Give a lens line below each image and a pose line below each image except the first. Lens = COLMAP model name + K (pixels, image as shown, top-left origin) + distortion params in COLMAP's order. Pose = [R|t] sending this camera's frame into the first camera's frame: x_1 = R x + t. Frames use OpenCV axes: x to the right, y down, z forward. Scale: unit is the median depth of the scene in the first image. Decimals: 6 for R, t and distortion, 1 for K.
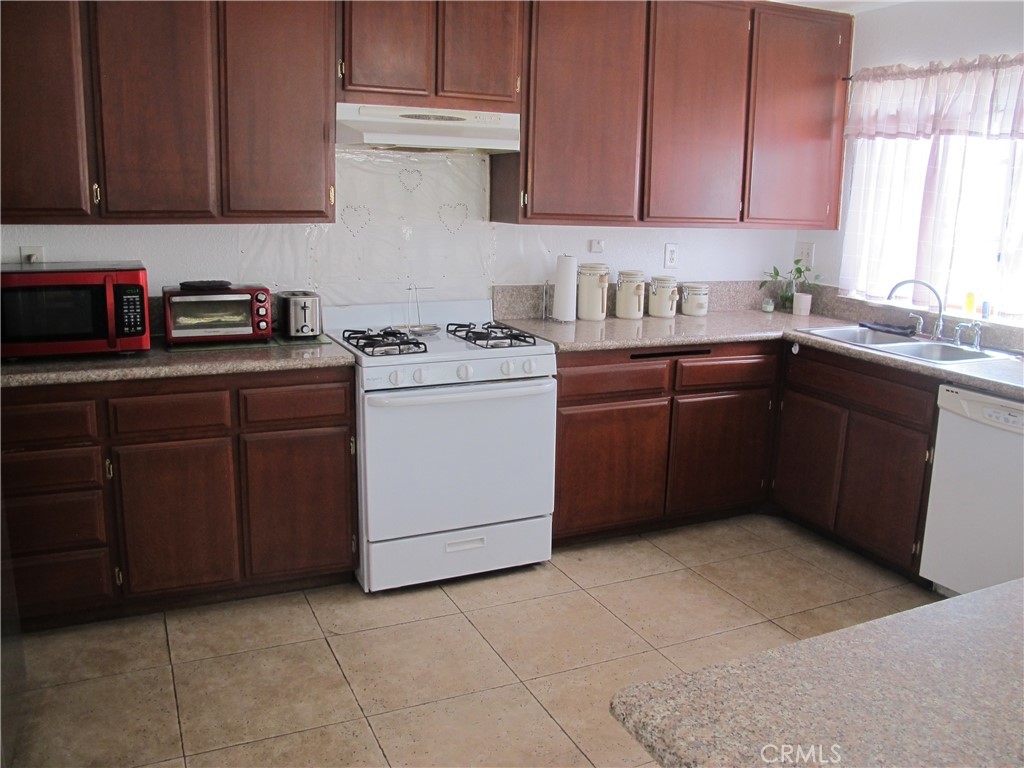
lens RADIAL K [[861.9, 0, 514.1], [0, 861.9, 366.8], [0, 0, 1]] dist [-0.152373, 0.120063]
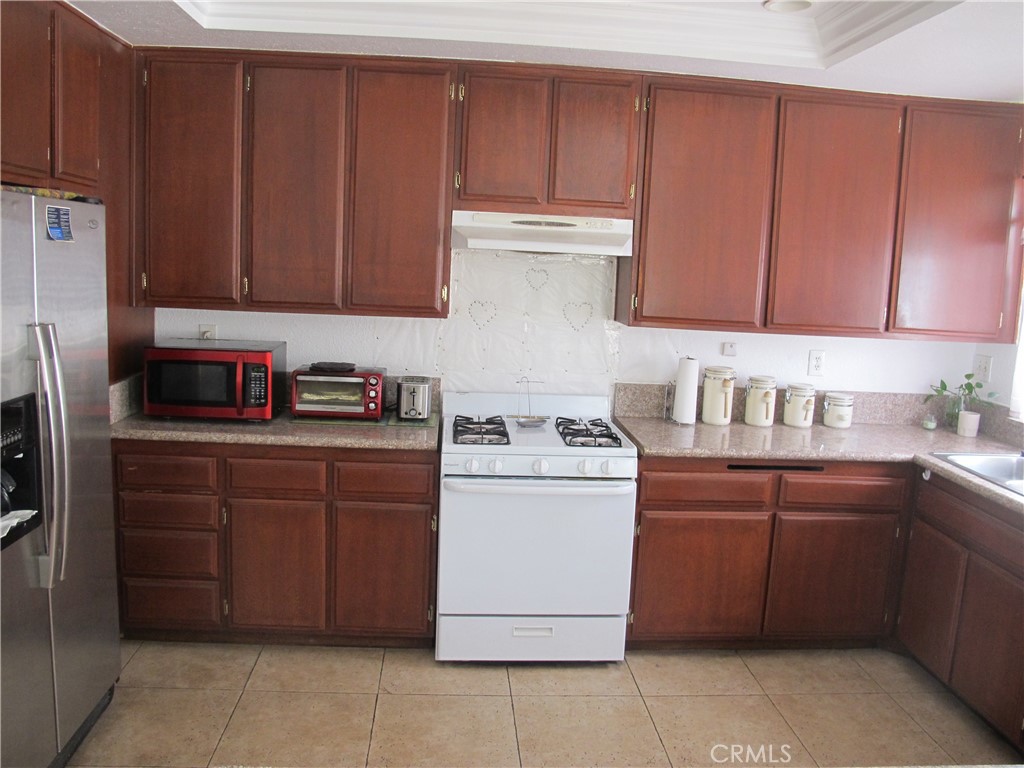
lens RADIAL K [[861.9, 0, 514.1], [0, 861.9, 366.8], [0, 0, 1]] dist [-0.152373, 0.120063]
pose [[0.932115, 0.065117, -0.356261, 0.267984], [-0.093523, 0.993617, -0.063081, -0.044161], [0.349879, 0.092117, 0.932255, 0.000249]]
